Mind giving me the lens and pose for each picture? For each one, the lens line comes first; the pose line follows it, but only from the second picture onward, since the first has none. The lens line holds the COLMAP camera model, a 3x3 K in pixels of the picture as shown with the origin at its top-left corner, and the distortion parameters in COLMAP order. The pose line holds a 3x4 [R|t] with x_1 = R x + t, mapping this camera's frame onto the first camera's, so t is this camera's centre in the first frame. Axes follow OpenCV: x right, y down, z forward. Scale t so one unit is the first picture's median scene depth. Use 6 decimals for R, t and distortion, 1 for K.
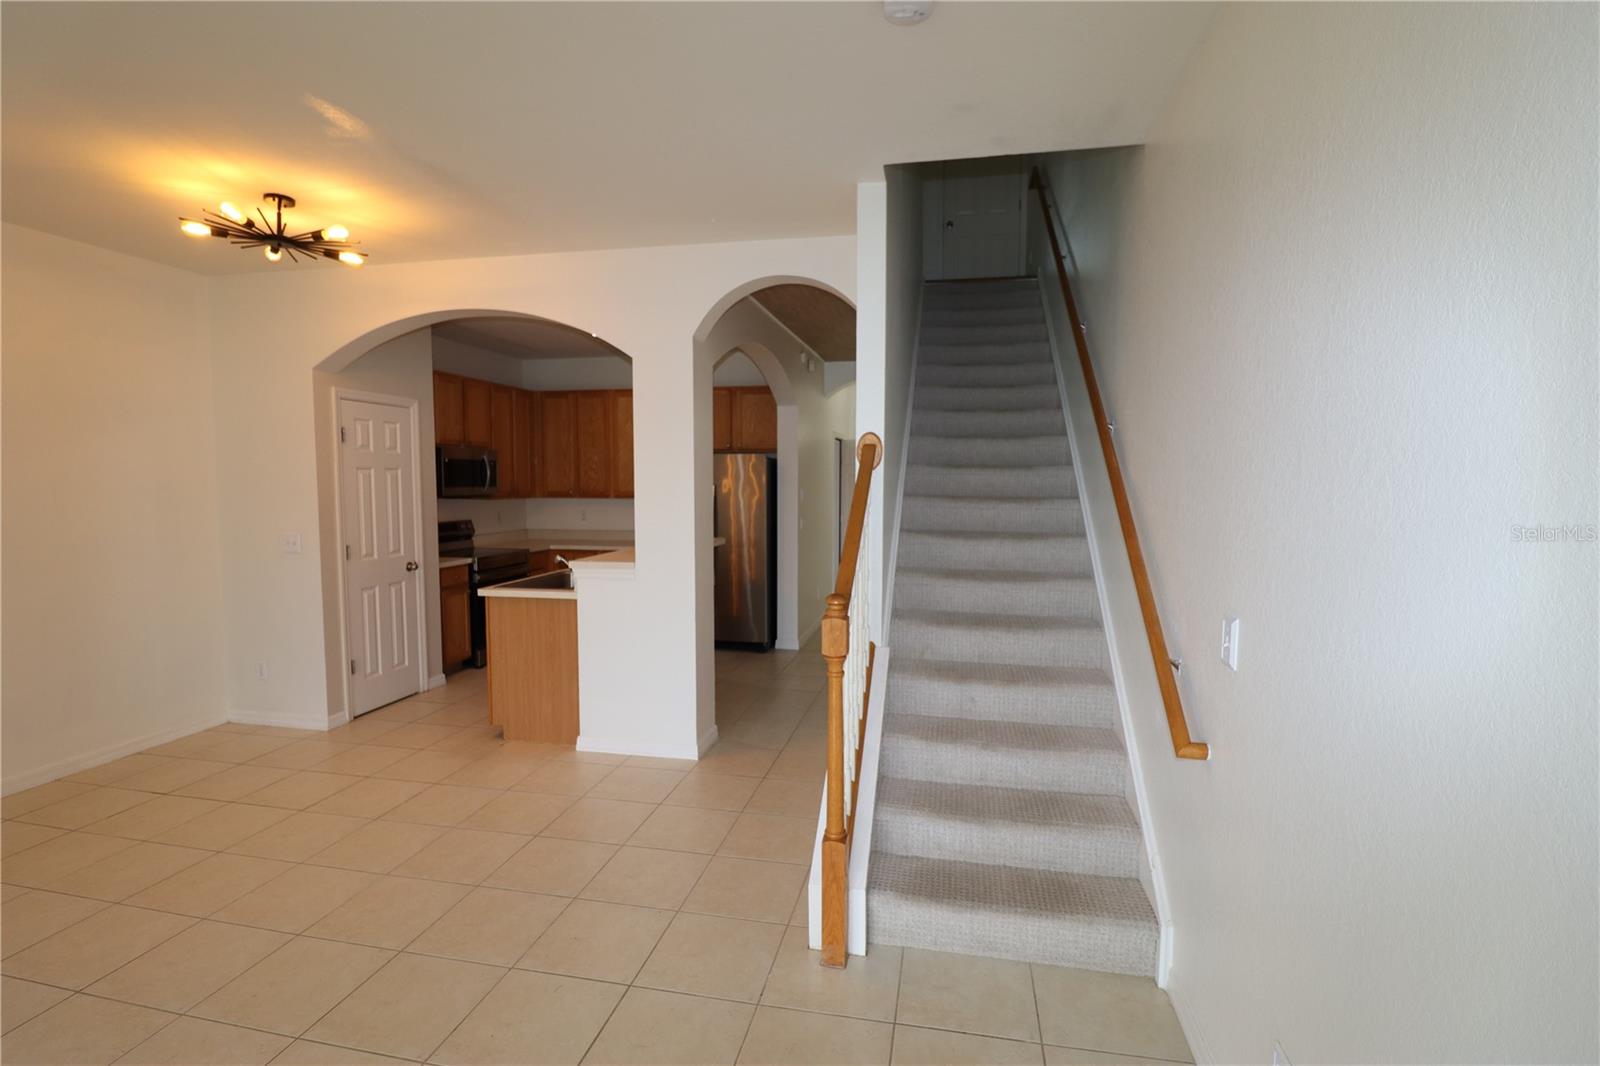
lens RADIAL K [[752.3, 0, 800.0], [0, 752.3, 533.0], [0, 0, 1]] dist [0.000333, -0.013051]
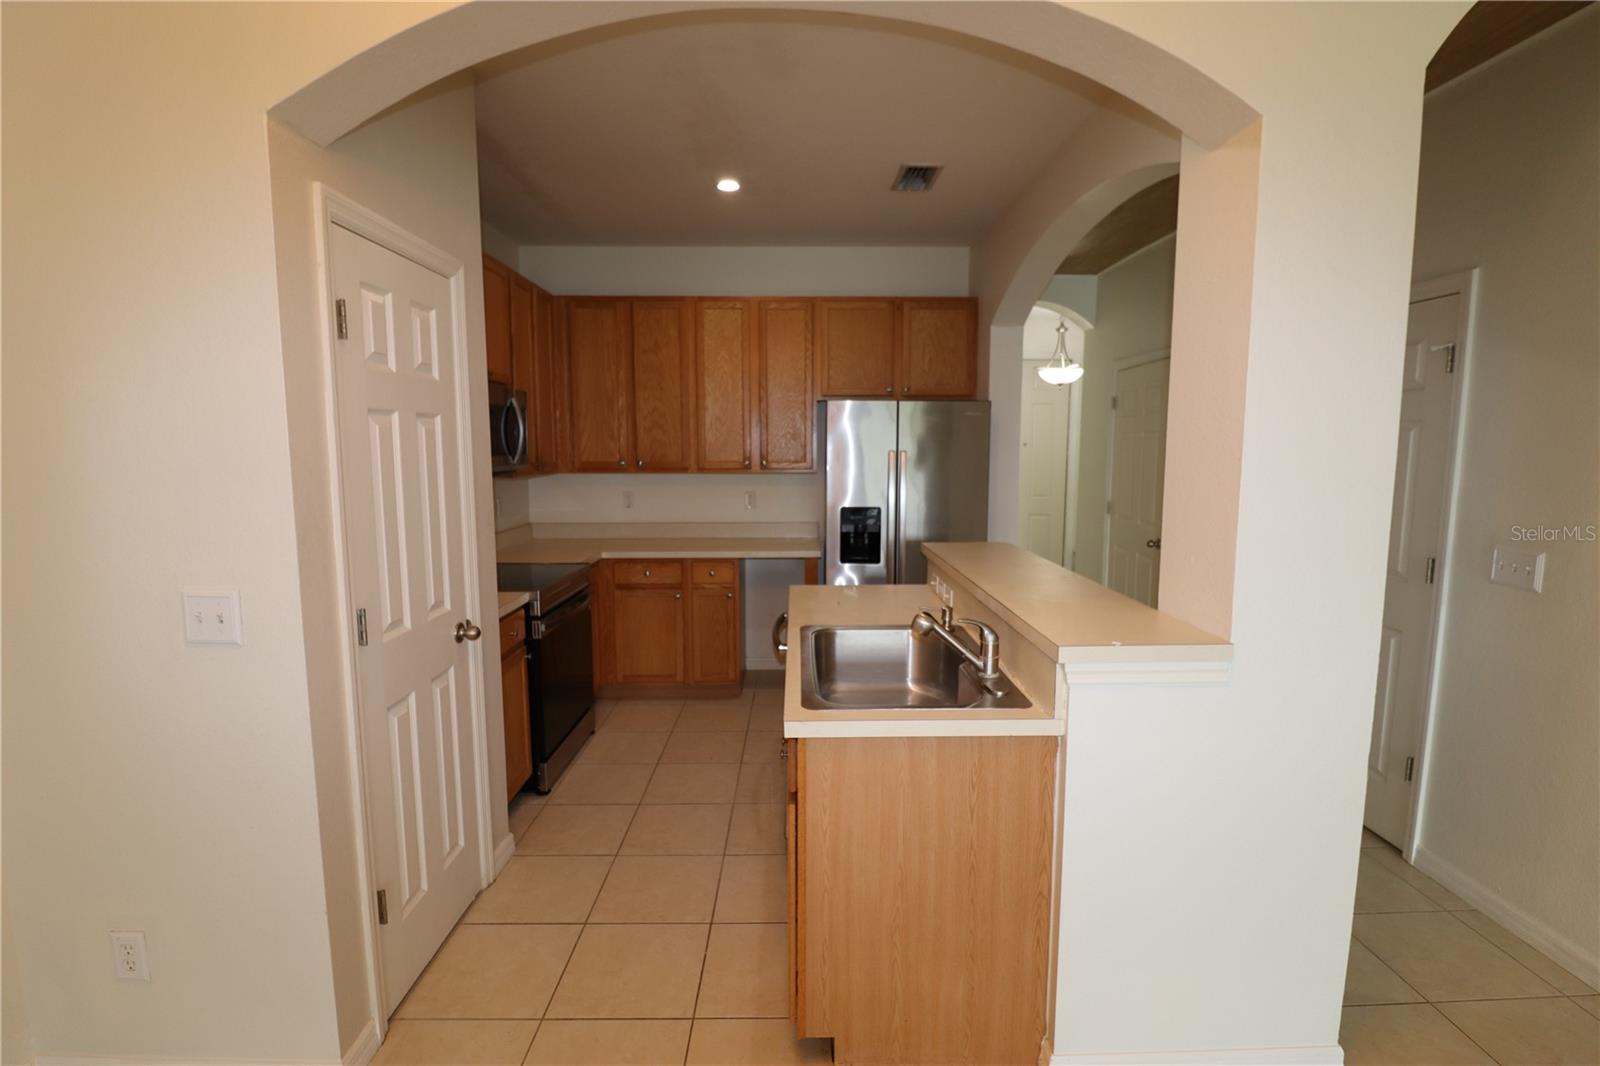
lens RADIAL K [[752.3, 0, 800.0], [0, 752.3, 533.0], [0, 0, 1]] dist [0.000333, -0.013051]
pose [[0.978586, -0.024089, 0.204423, -0.404163], [0.014847, 0.998802, 0.046626, -0.033524], [-0.205301, -0.042592, 0.977772, 0.508295]]
